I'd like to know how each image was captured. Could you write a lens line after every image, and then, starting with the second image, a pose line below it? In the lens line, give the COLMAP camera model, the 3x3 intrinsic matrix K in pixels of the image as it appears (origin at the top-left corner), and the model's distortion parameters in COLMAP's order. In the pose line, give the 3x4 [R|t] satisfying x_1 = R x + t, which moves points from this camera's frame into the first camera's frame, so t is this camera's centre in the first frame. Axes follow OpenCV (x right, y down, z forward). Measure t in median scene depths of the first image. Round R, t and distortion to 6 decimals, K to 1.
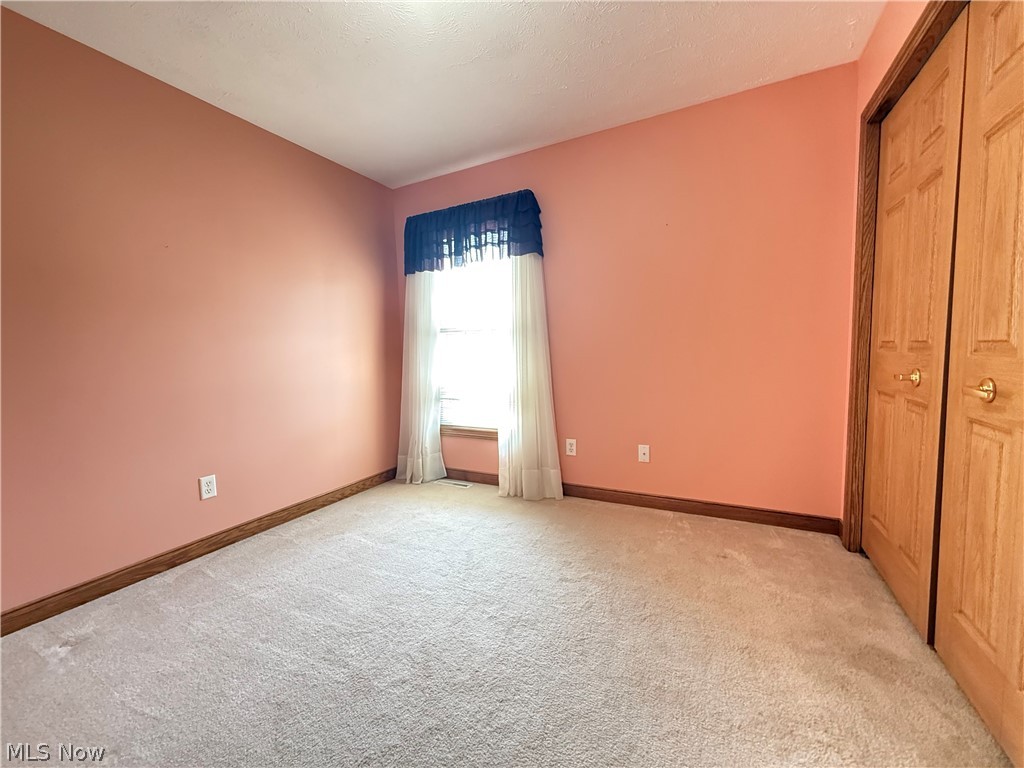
lens RADIAL K [[407.1, 0, 510.3], [0, 407.1, 383.7], [0, 0, 1]] dist [0.000273, 0.000174]
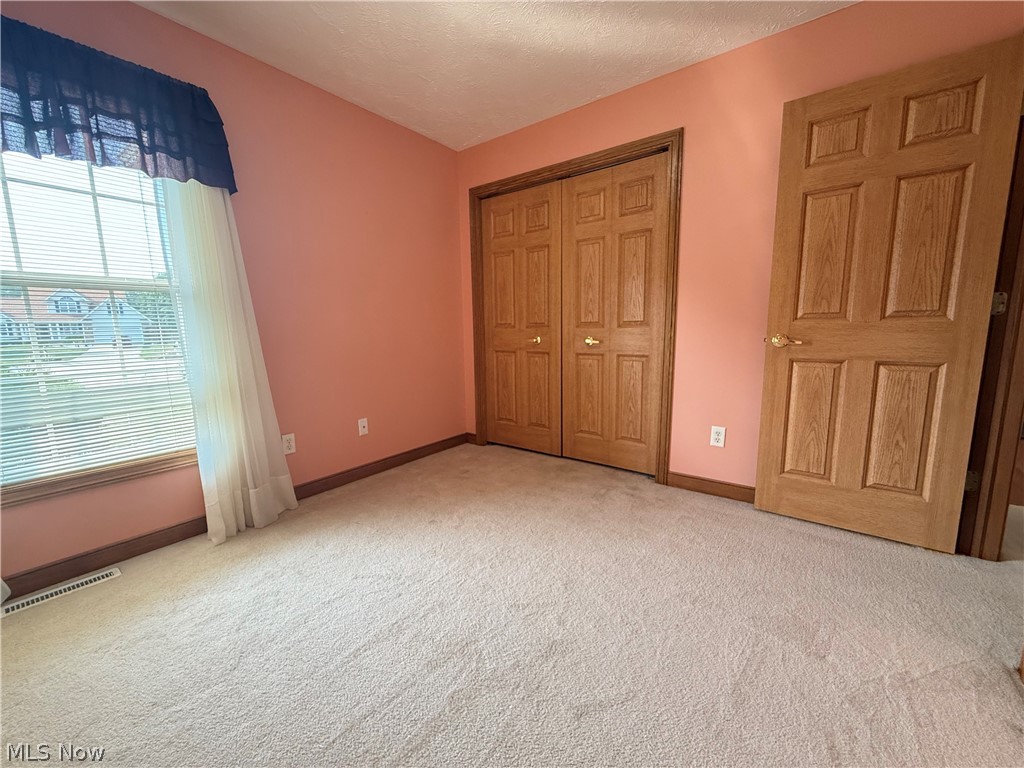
lens RADIAL K [[407.1, 0, 510.3], [0, 407.1, 383.7], [0, 0, 1]] dist [0.000273, 0.000174]
pose [[0.173621, -0.112689, 0.978344, -0.556570], [0.093116, 0.990859, 0.097606, -0.005394], [-0.980401, 0.074153, 0.182527, 0.382504]]
